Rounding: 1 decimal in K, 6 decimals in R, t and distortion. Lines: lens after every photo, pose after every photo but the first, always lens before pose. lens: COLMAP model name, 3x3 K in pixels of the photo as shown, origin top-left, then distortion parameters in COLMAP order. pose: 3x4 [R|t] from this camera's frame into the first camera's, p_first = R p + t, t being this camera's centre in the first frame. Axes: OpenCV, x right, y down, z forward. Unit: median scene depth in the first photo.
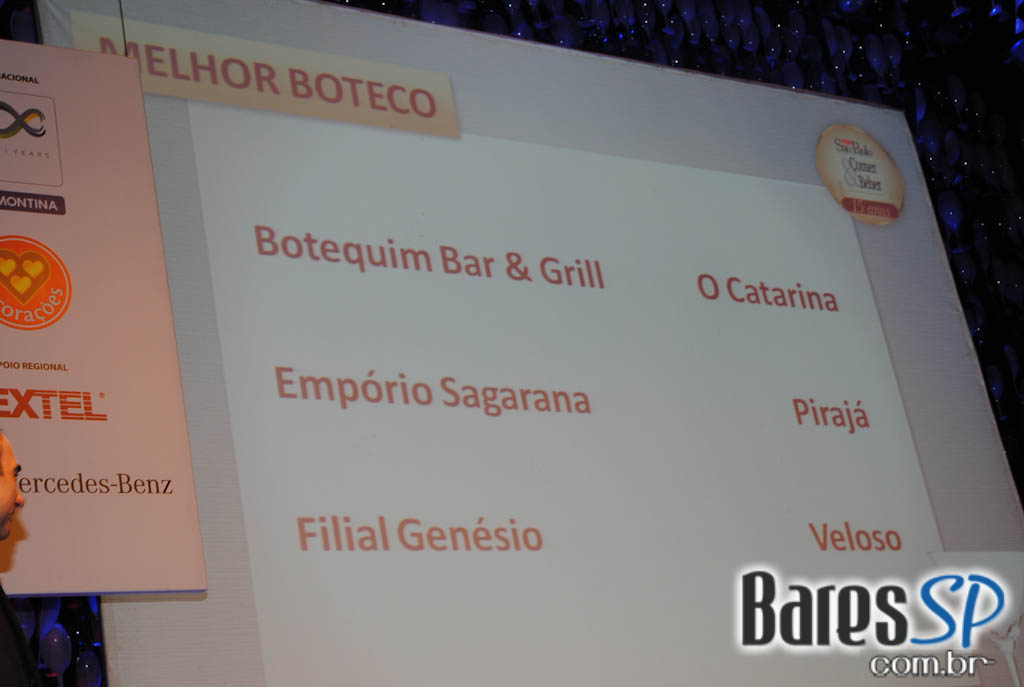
lens RADIAL K [[2013.5, 0, 514.6], [0, 2013.5, 351.6], [0, 0, 1]] dist [0.179860, 0.000000]
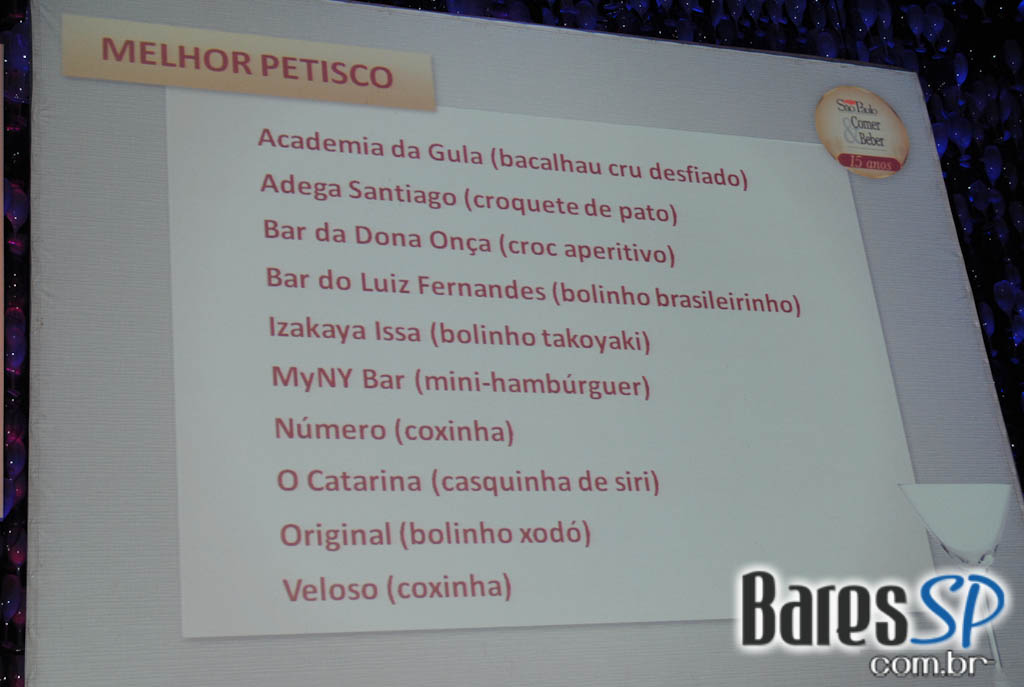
lens RADIAL K [[1615.3, 0, 505.0], [0, 1615.3, 343.9], [0, 0, 1]] dist [0.104770, 0.000000]
pose [[0.972287, -0.016997, -0.233170, 0.186952], [0.019601, 0.999769, 0.008853, 0.013212], [0.232966, -0.013178, 0.972396, 0.122074]]
